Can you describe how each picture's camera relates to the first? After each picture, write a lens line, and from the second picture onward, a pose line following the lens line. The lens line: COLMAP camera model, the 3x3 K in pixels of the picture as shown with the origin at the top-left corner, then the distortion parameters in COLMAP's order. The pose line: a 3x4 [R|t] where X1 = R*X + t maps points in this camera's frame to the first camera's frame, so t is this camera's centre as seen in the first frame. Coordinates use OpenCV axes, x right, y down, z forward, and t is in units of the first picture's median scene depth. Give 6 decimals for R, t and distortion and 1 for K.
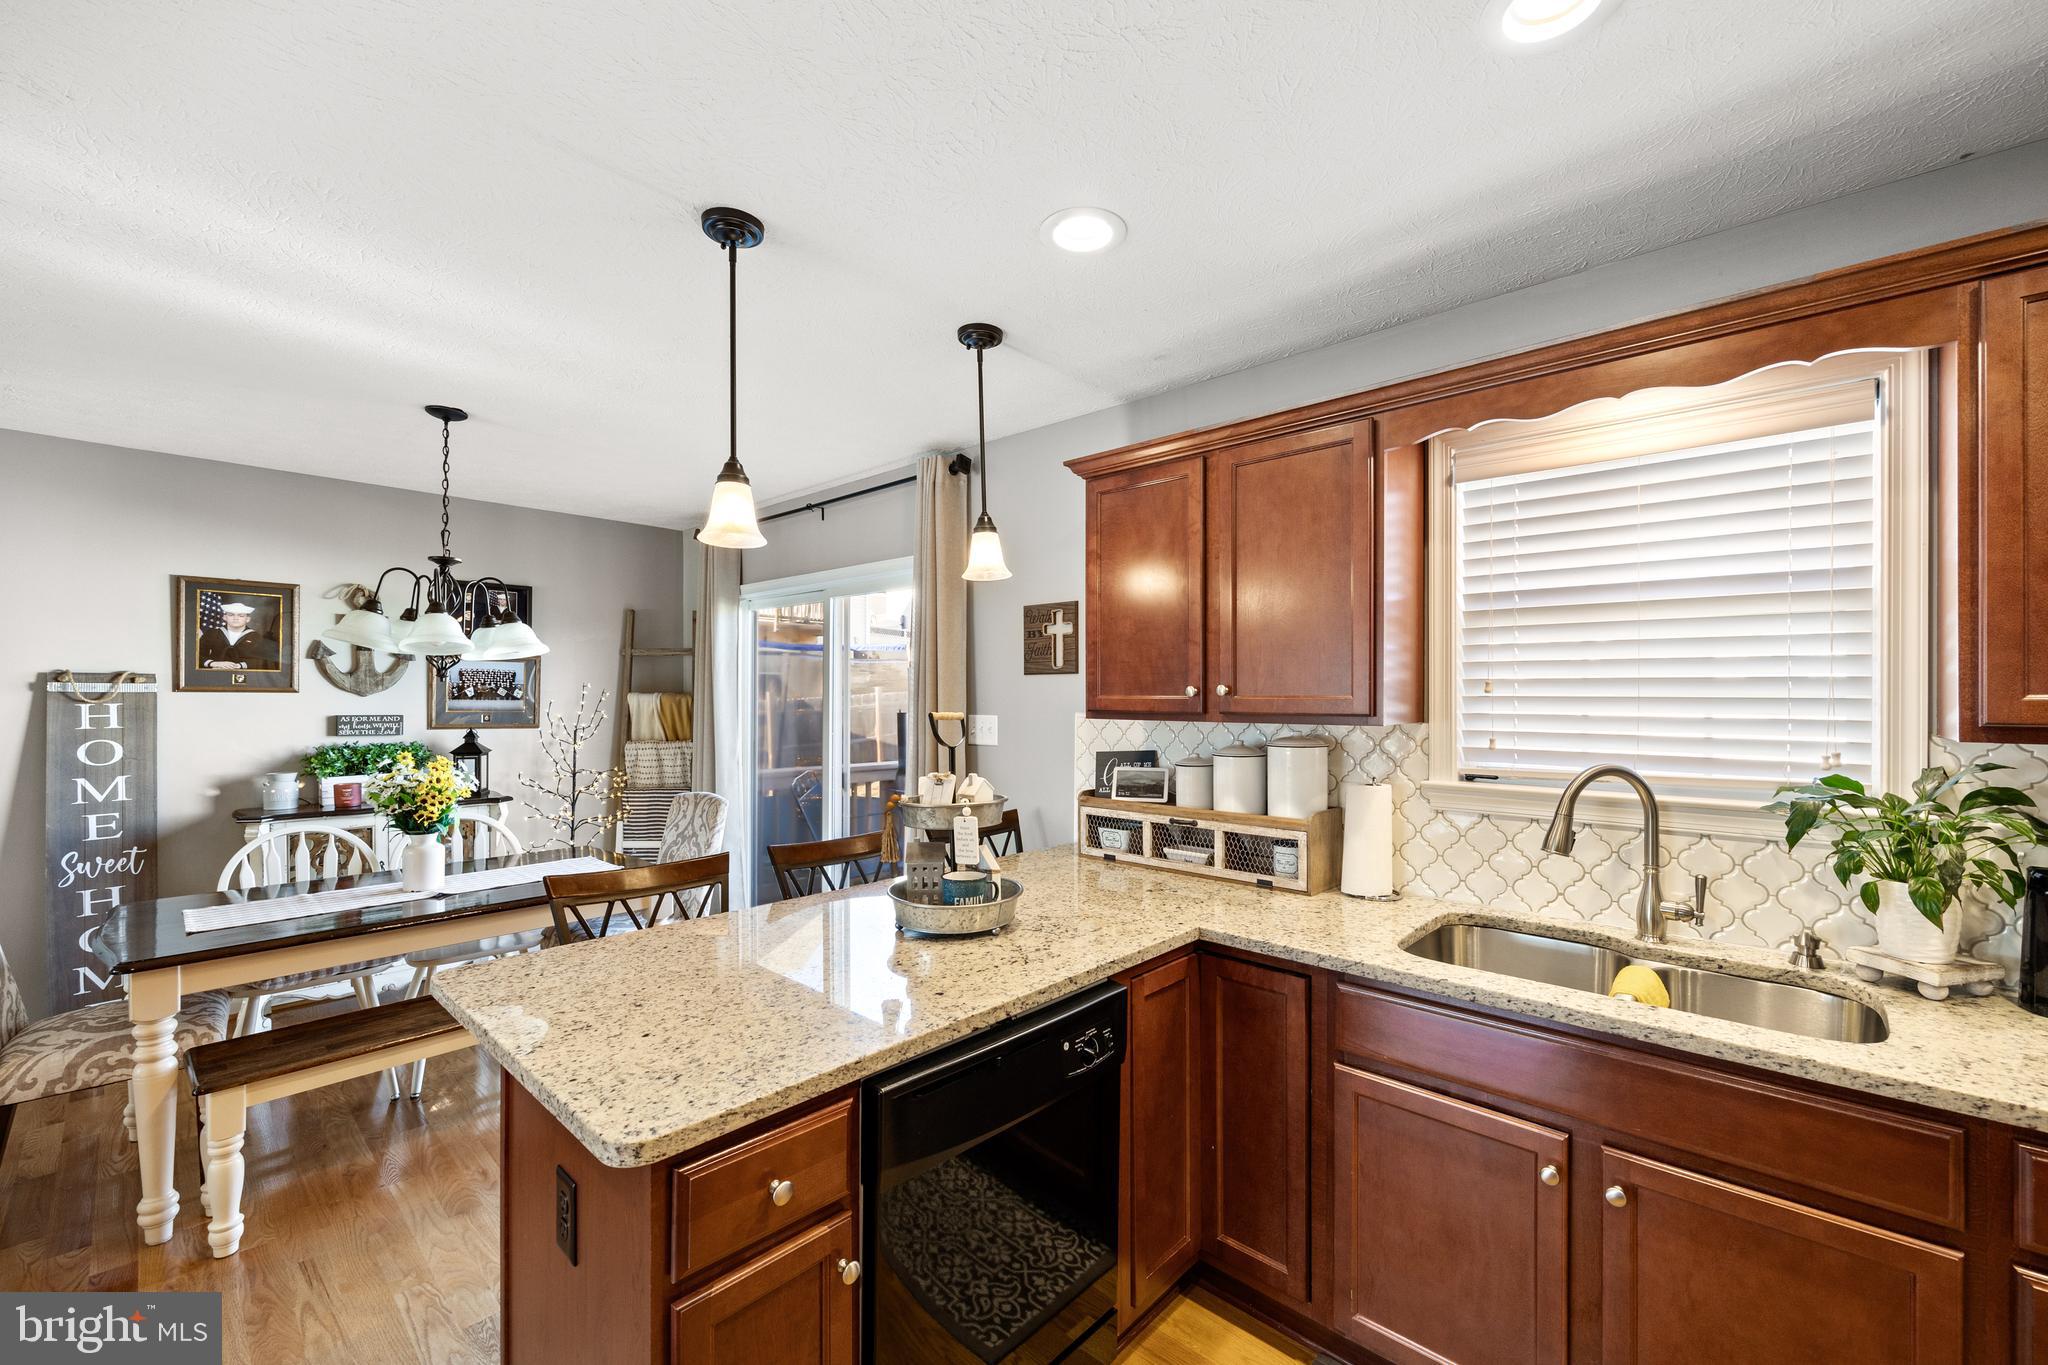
lens RADIAL K [[830.3, 0, 1037.7], [0, 830.3, 693.4], [0, 0, 1]] dist [0.000008, 0.000999]
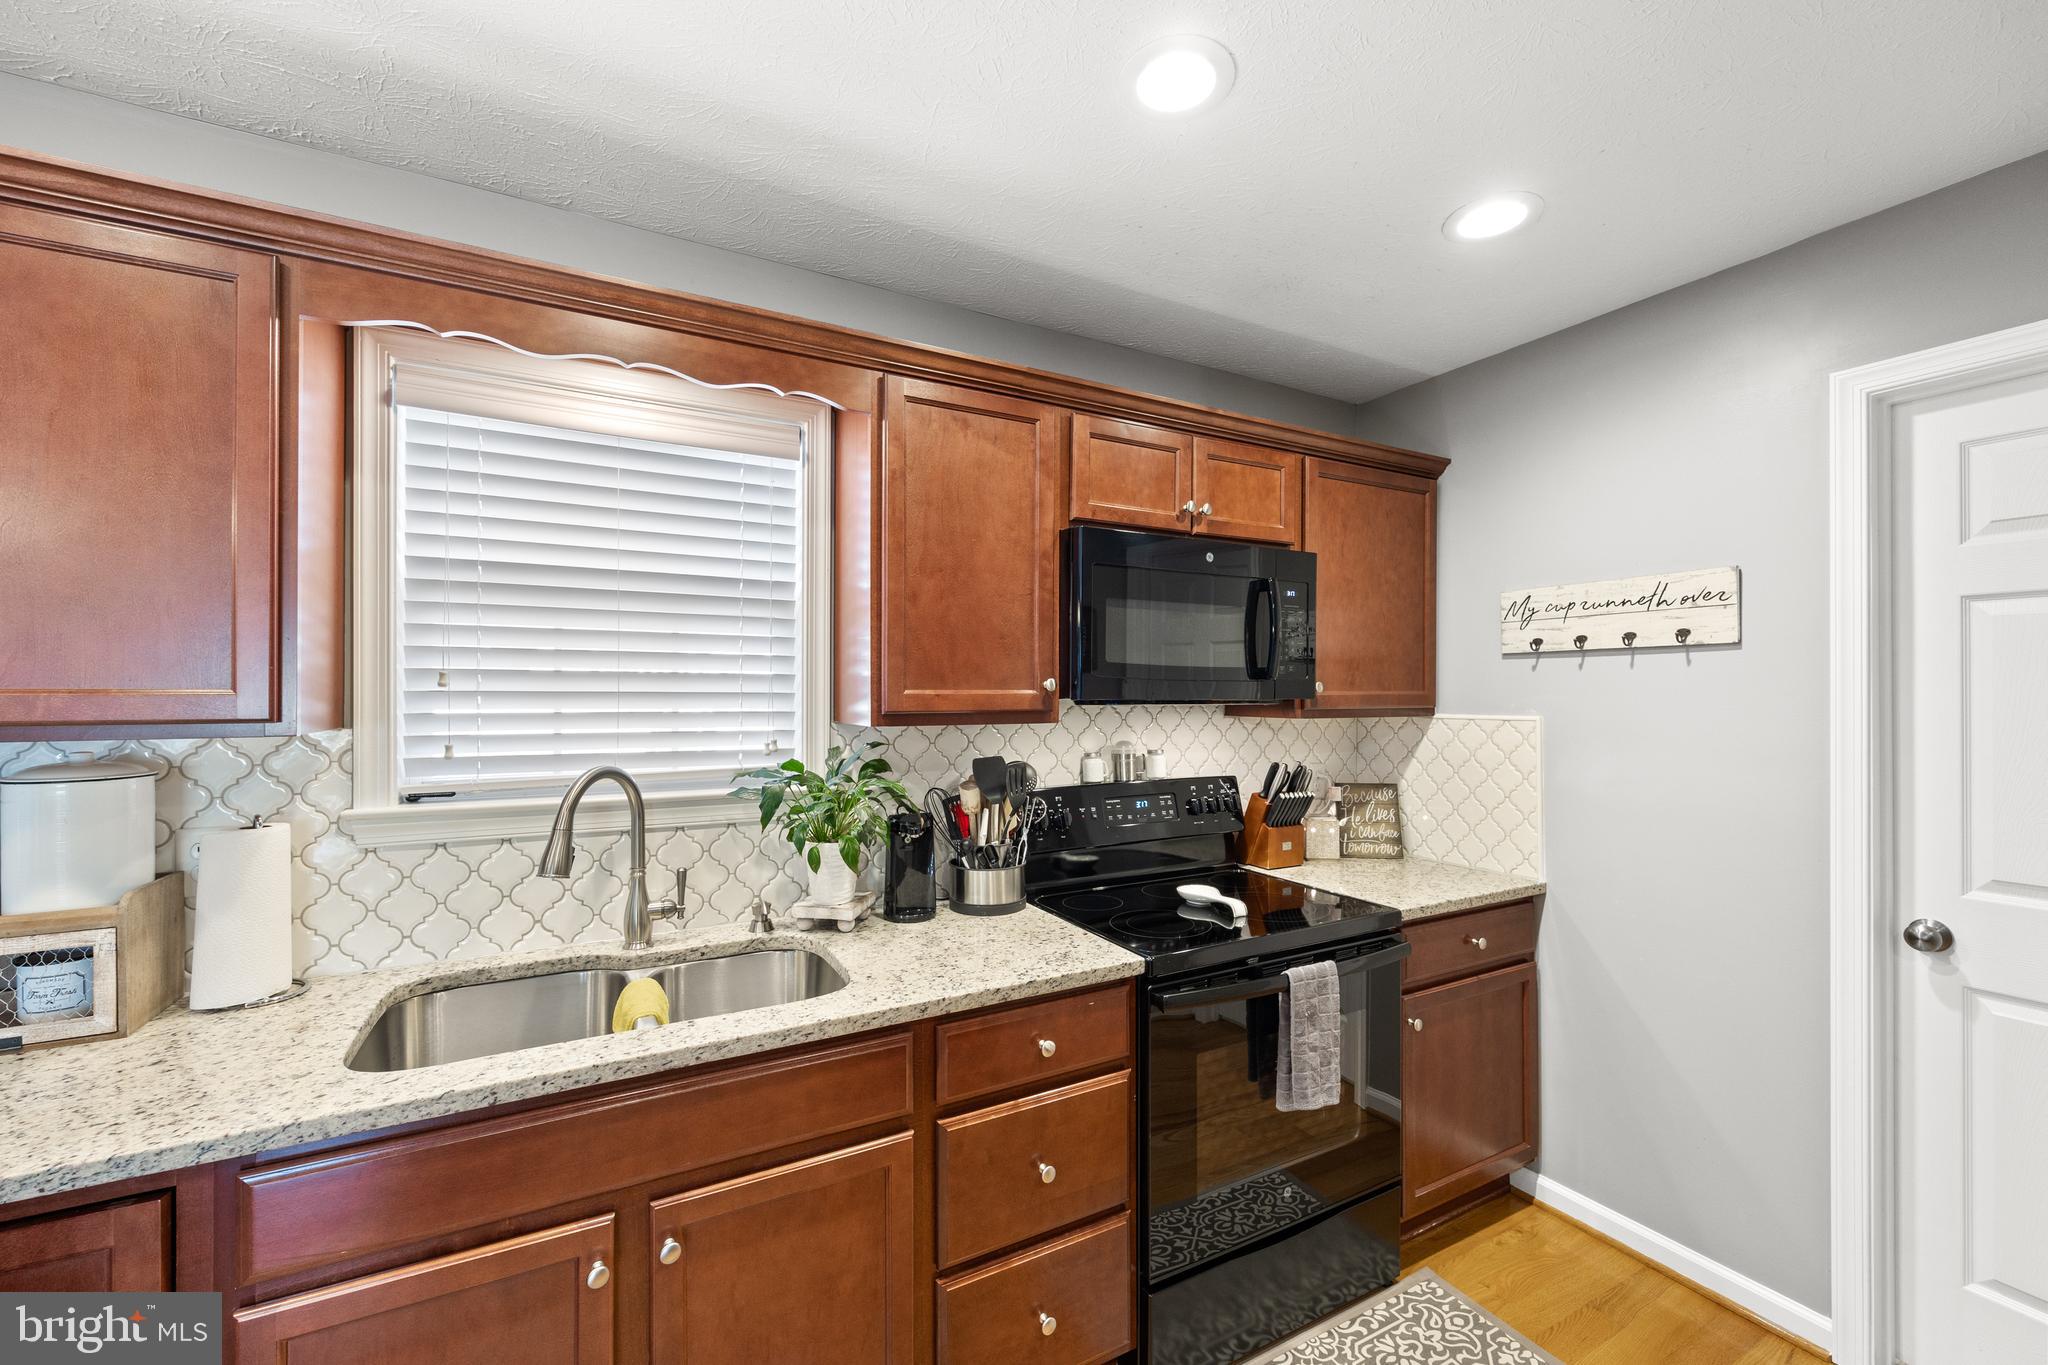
lens RADIAL K [[830.3, 0, 1038.8], [0, 830.3, 689.6], [0, 0, 1]] dist [0.000008, 0.000999]
pose [[0.325952, 0.001920, 0.945384, -0.013575], [-0.002794, 0.999996, -0.001067, 0.001670], [-0.945382, -0.002293, 0.325956, 0.253863]]
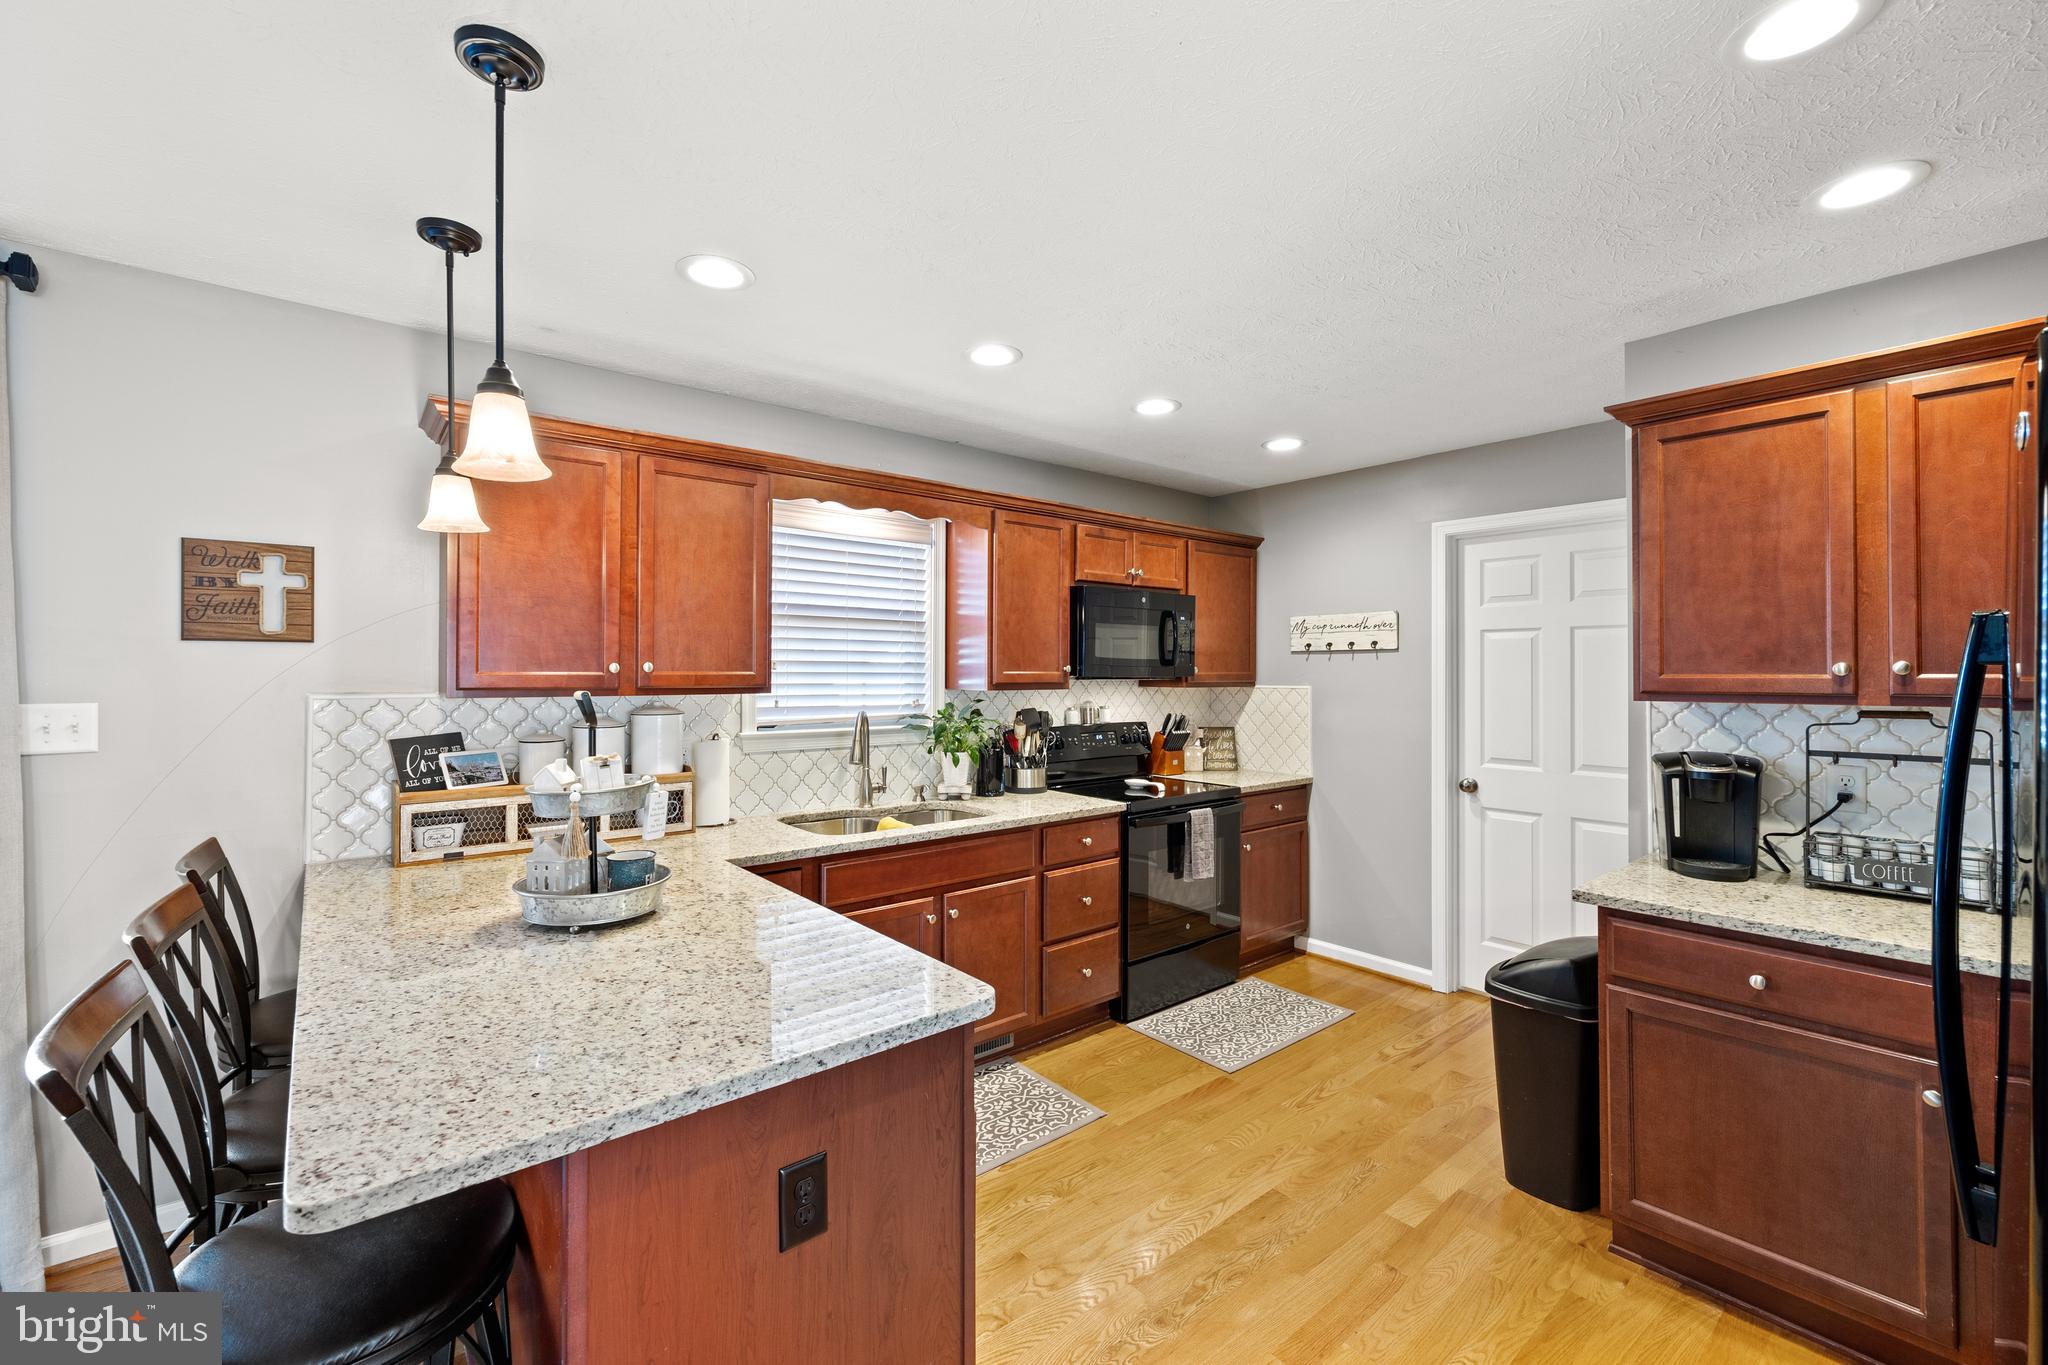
lens RADIAL K [[830.3, 0, 1018.8], [0, 830.3, 665.5], [0, 0, 1]] dist [0.000008, 0.000999]
pose [[0.150961, 0.005433, 0.988525, -0.999877], [-0.005431, 0.999974, -0.004667, -0.004047], [-0.988525, -0.004664, 0.150986, 0.399444]]
